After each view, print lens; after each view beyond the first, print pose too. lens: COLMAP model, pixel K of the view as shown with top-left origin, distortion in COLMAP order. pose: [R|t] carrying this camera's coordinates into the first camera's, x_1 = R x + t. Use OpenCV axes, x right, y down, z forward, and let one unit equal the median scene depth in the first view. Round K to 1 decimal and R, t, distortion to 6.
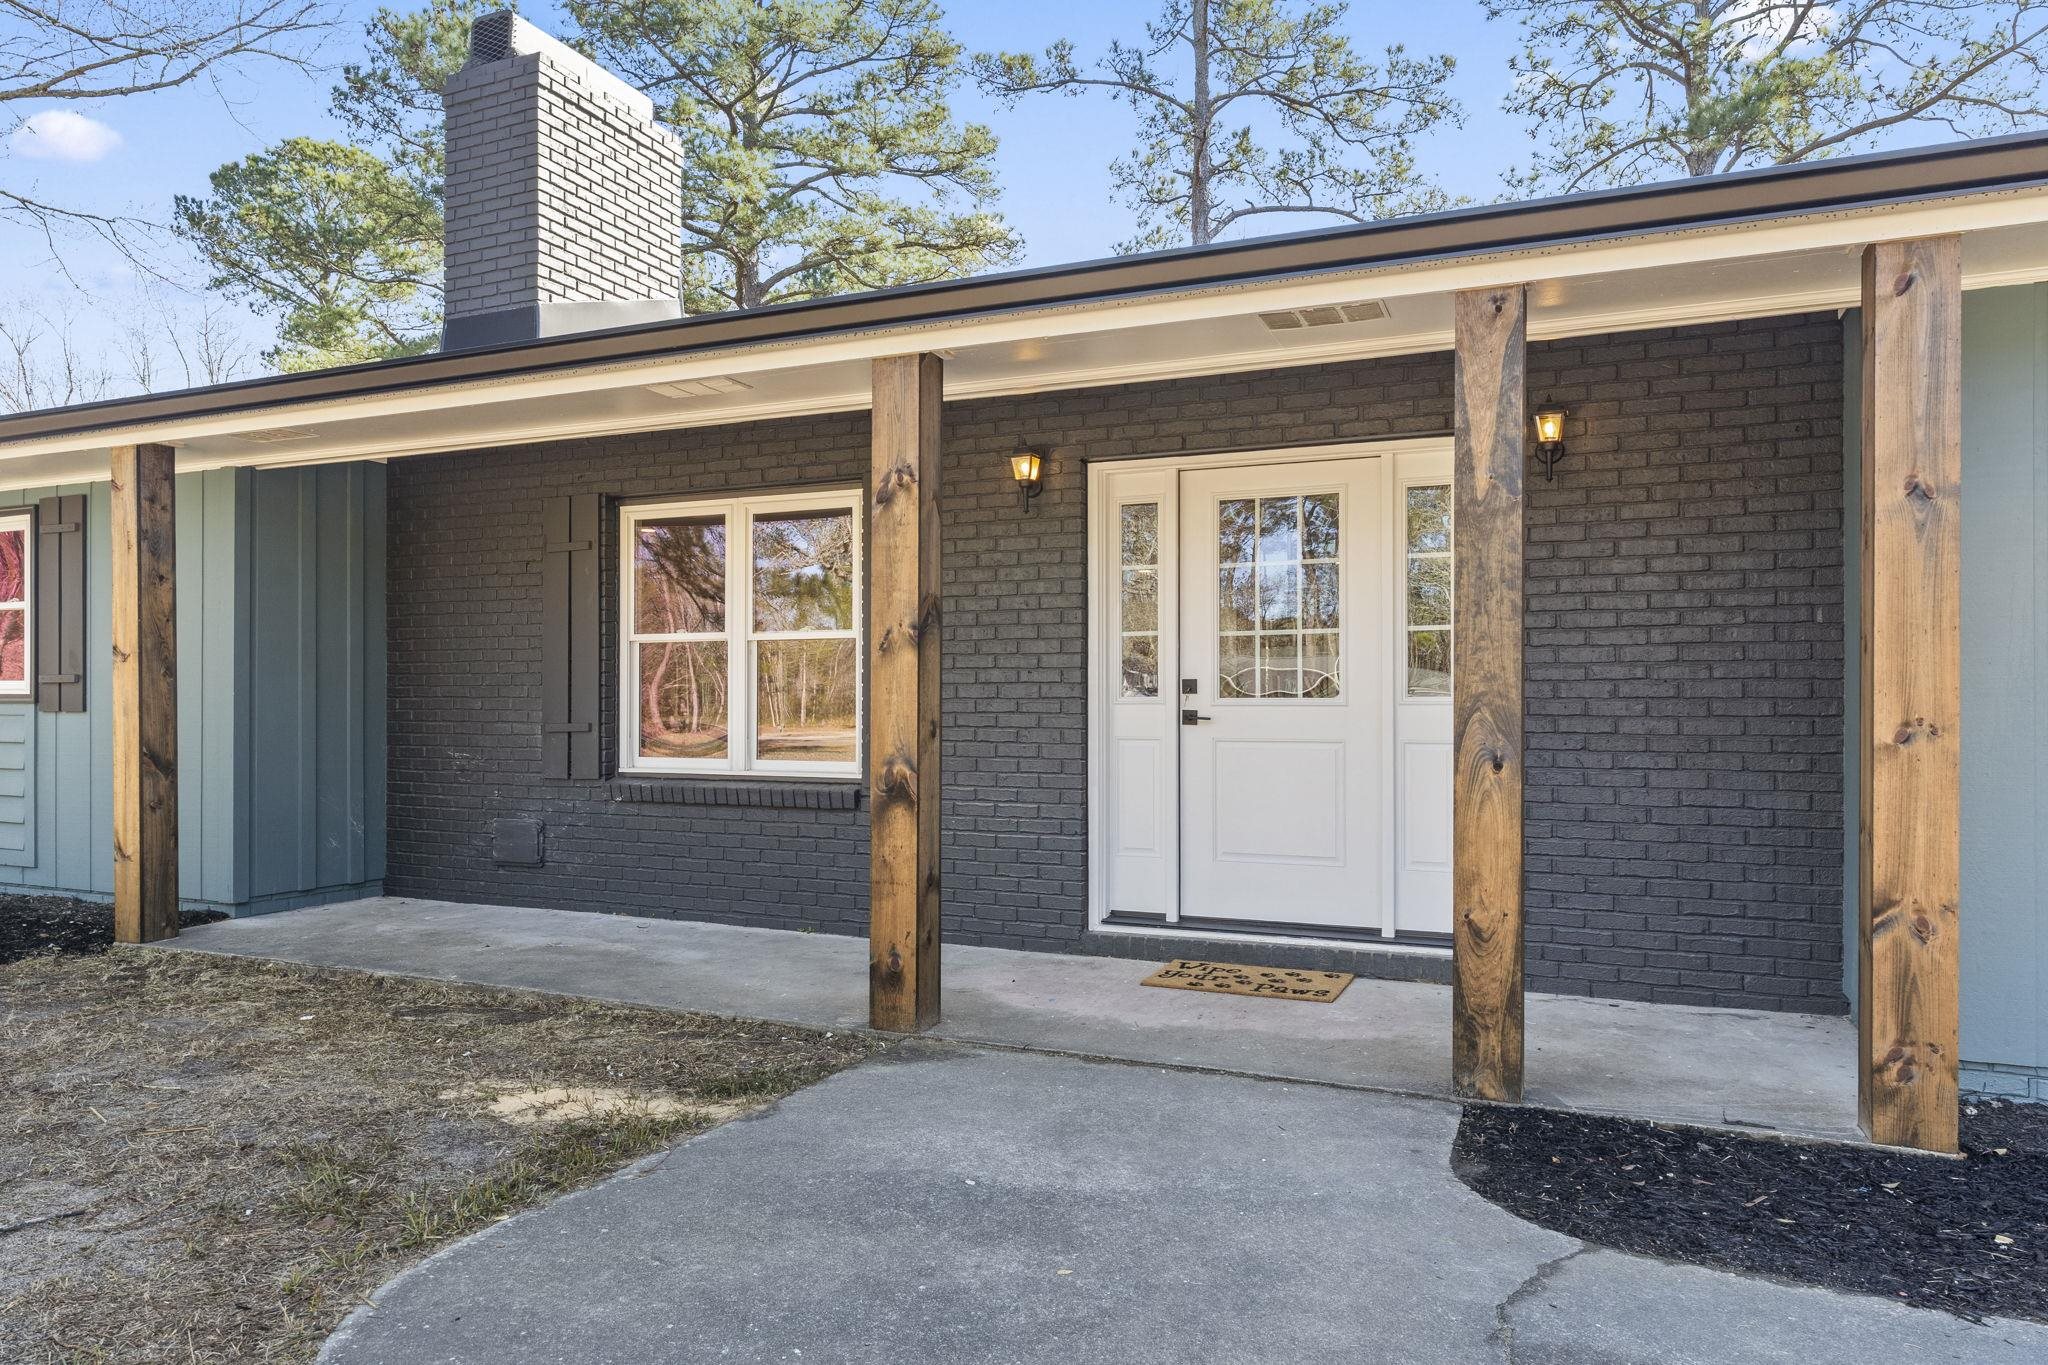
lens RADIAL K [[1370.5, 0, 1019.6], [0, 1370.5, 692.2], [0, 0, 1]] dist [0.001352, 0.003542]
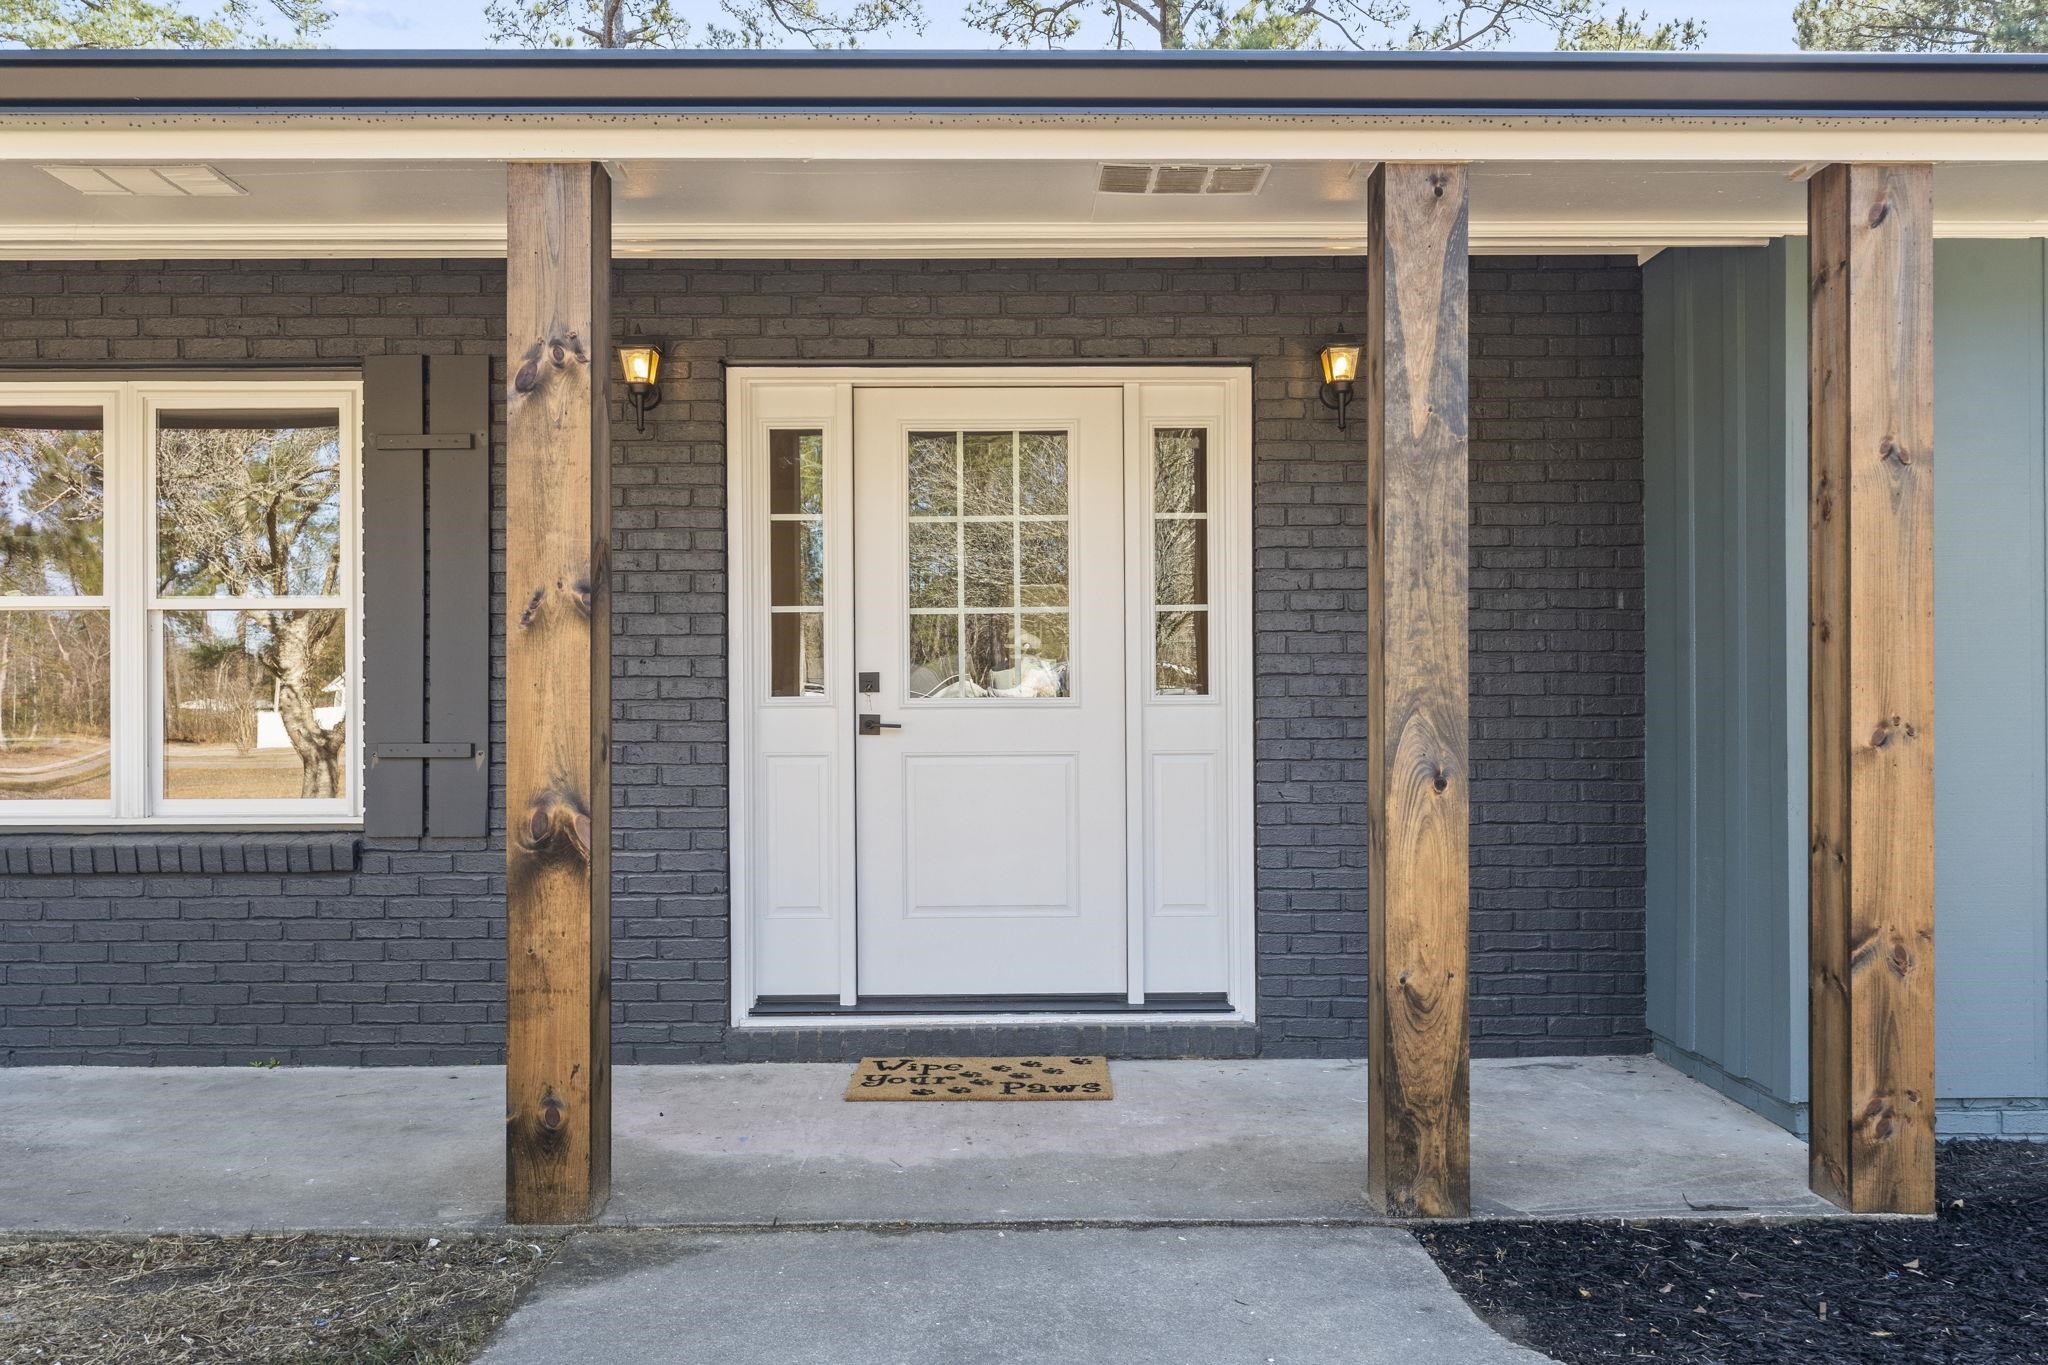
lens RADIAL K [[1621.0, 0, 1027.9], [0, 1621.0, 696.0], [0, 0, 1]] dist [0.003835, -0.001702]
pose [[0.908432, -0.003741, 0.418015, -0.191975], [0.002673, 0.999991, 0.003140, 0.000719], [-0.418023, -0.001735, 0.908435, 0.210401]]
